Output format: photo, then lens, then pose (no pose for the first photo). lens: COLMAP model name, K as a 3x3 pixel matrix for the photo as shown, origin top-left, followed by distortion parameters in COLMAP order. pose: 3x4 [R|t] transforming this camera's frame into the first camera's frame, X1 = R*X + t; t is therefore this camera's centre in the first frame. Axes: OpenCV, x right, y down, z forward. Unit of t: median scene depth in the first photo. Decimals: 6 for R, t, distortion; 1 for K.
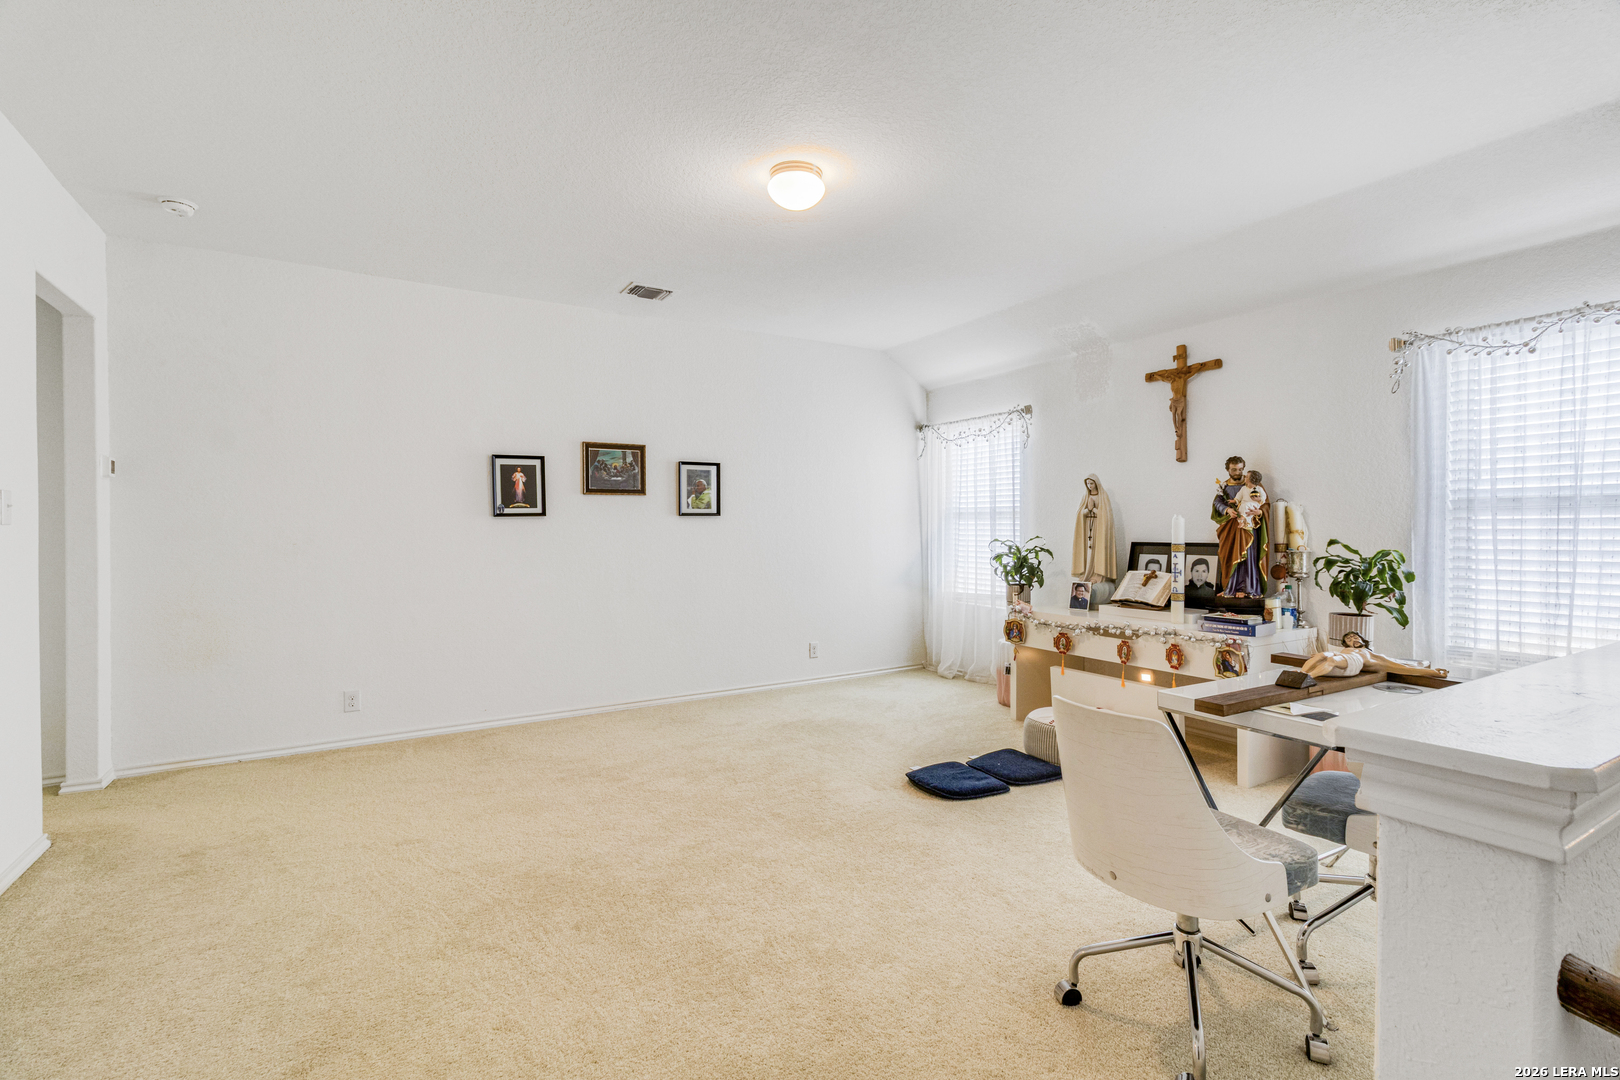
lens RADIAL K [[743.0, 0, 817.7], [0, 743.0, 536.2], [0, 0, 1]] dist [0.003939, 0.000674]
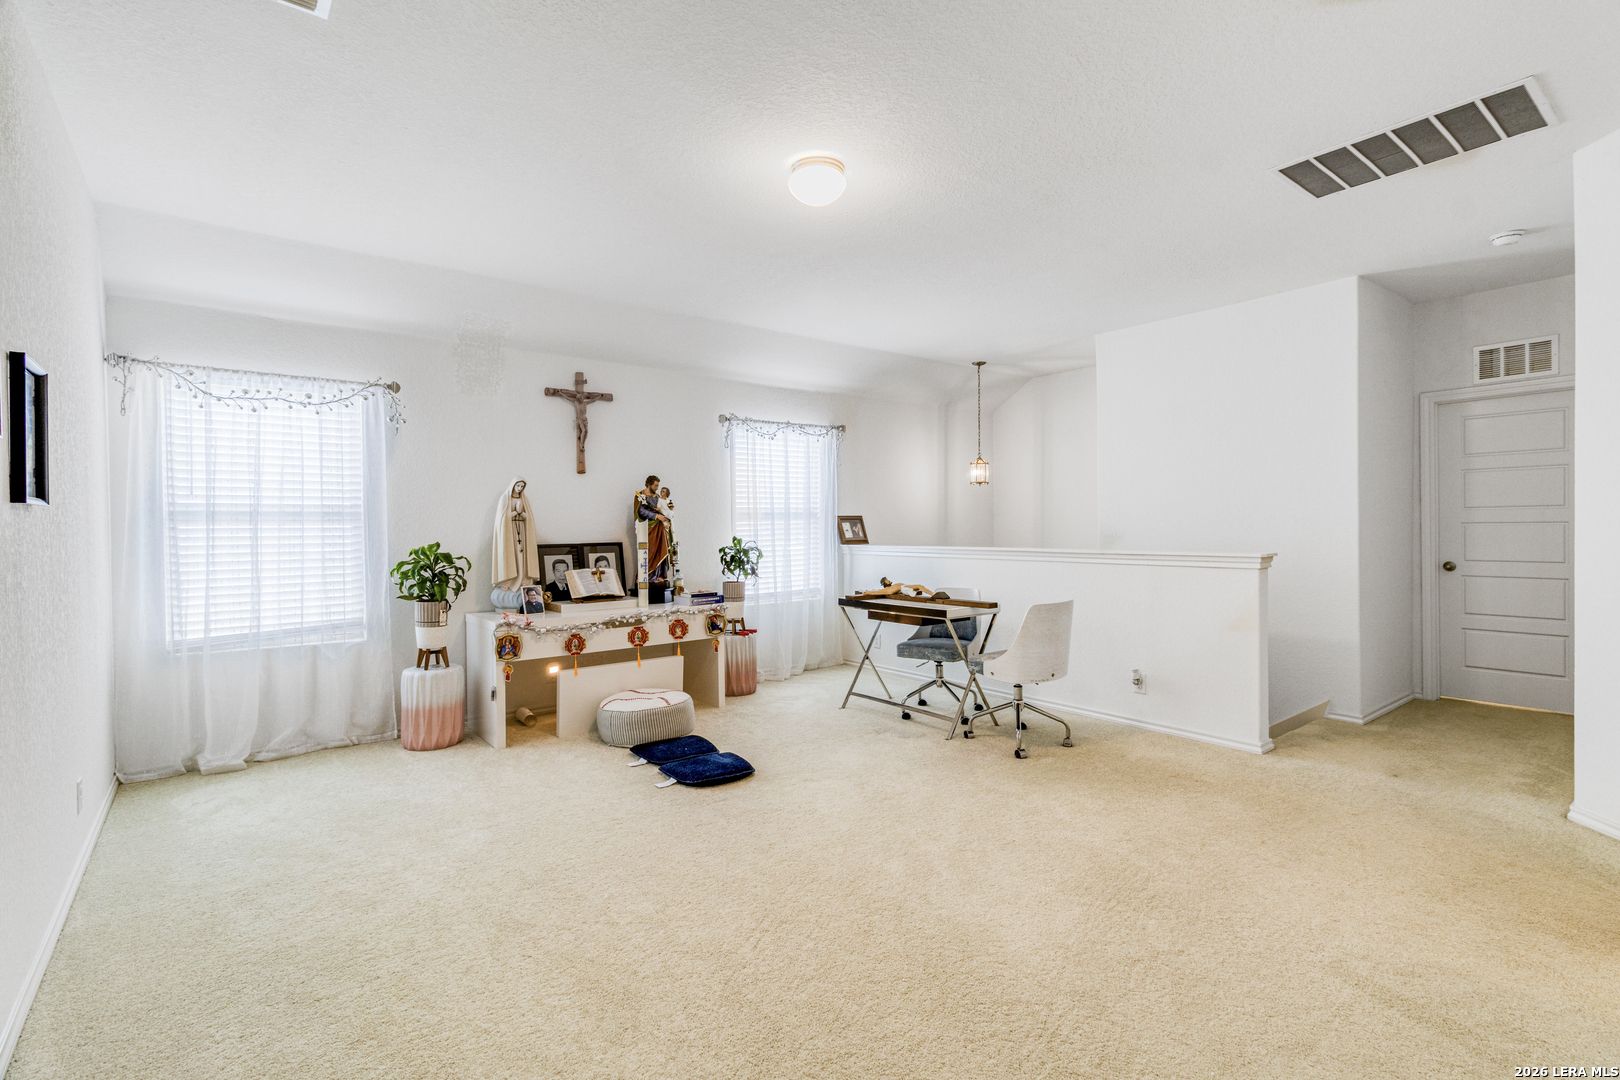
lens RADIAL K [[743.0, 0, 817.7], [0, 743.0, 536.2], [0, 0, 1]] dist [0.003939, 0.000674]
pose [[-0.119971, -0.003995, 0.992769, -0.703893], [0.027952, 0.999582, 0.007400, -0.001133], [-0.992384, 0.028637, -0.119809, 0.782156]]
